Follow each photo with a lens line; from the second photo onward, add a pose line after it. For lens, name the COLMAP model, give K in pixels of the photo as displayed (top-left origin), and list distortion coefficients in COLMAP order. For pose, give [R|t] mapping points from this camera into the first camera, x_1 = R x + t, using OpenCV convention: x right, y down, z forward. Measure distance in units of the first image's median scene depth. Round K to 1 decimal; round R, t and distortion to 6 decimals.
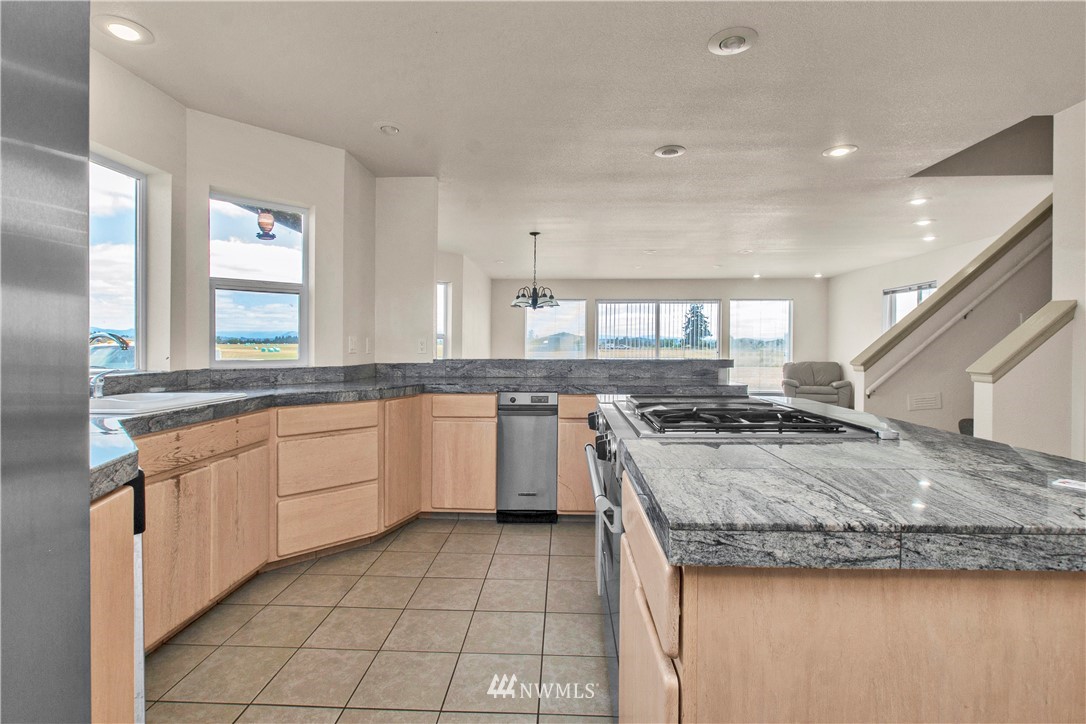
lens RADIAL K [[513.7, 0, 542.4], [0, 513.7, 344.4], [0, 0, 1]] dist [0.000190, 0.000312]
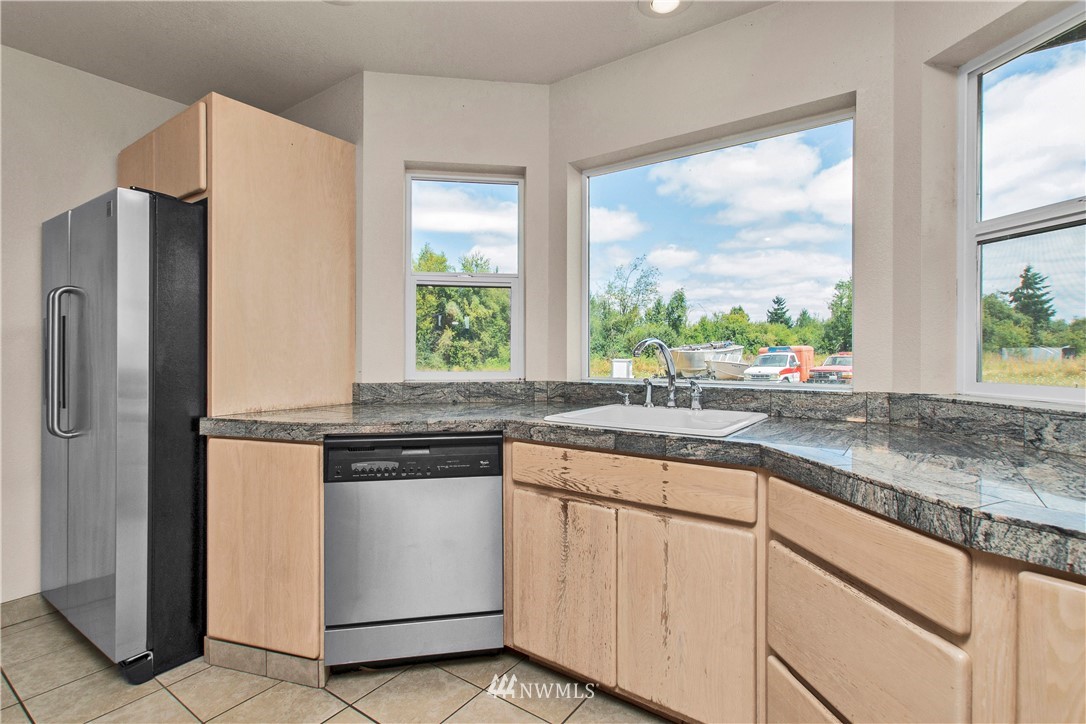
lens RADIAL K [[524.8, 0, 546.9], [0, 524.8, 354.7], [0, 0, 1]] dist [-0.004337, 0.001069]
pose [[-0.540700, 0.005368, -0.841199, 0.042593], [0.001871, 0.999985, 0.005178, 0.000762], [0.841214, 0.001226, -0.540702, 0.920185]]
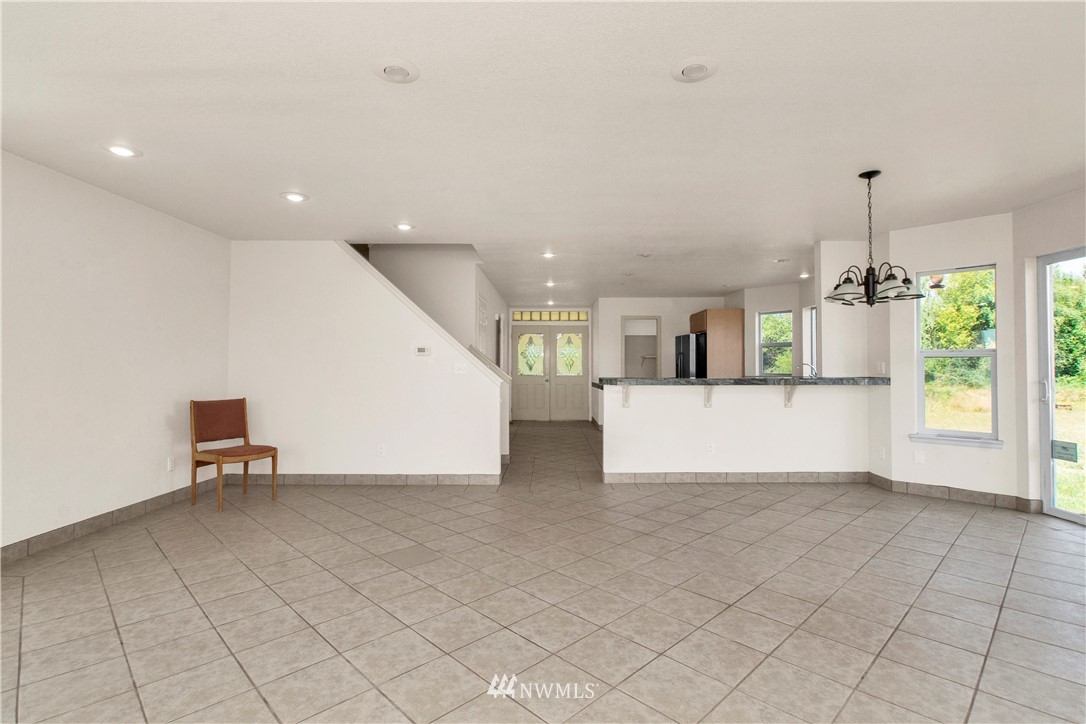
lens RADIAL K [[518.5, 0, 541.3], [0, 518.5, 356.0], [0, 0, 1]] dist [0.000472, 0.000893]
pose [[-0.999412, -0.002327, -0.034214, 0.081306], [-0.001483, 0.999694, -0.024687, 0.001427], [0.034261, -0.024622, -0.999110, 1.039226]]
